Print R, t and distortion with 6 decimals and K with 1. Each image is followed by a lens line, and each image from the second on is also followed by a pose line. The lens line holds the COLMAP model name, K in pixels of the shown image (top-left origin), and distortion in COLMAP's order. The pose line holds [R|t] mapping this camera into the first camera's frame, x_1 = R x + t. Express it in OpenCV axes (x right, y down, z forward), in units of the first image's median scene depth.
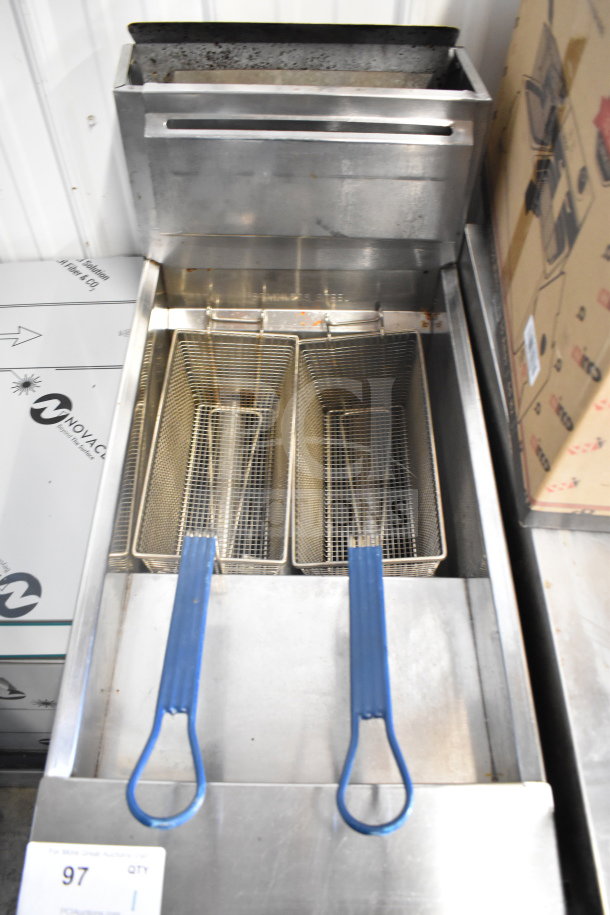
lens RADIAL K [[682.2, 0, 305.5], [0, 682.2, 460.2], [0, 0, 1]] dist [-0.089667, 0.005563]
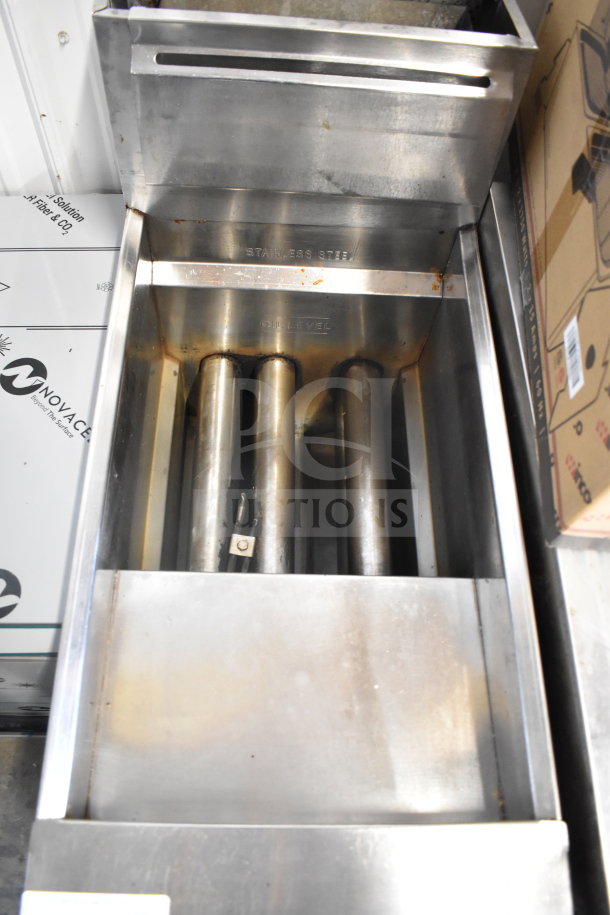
lens RADIAL K [[682.2, 0, 305.4], [0, 682.2, 455.7], [0, 0, 1]] dist [-0.089667, 0.005563]
pose [[0.998752, 0.017695, 0.046712, -0.048918], [-0.023741, 0.990935, 0.132230, -0.118679], [-0.043949, -0.133174, 0.990118, 0.095998]]
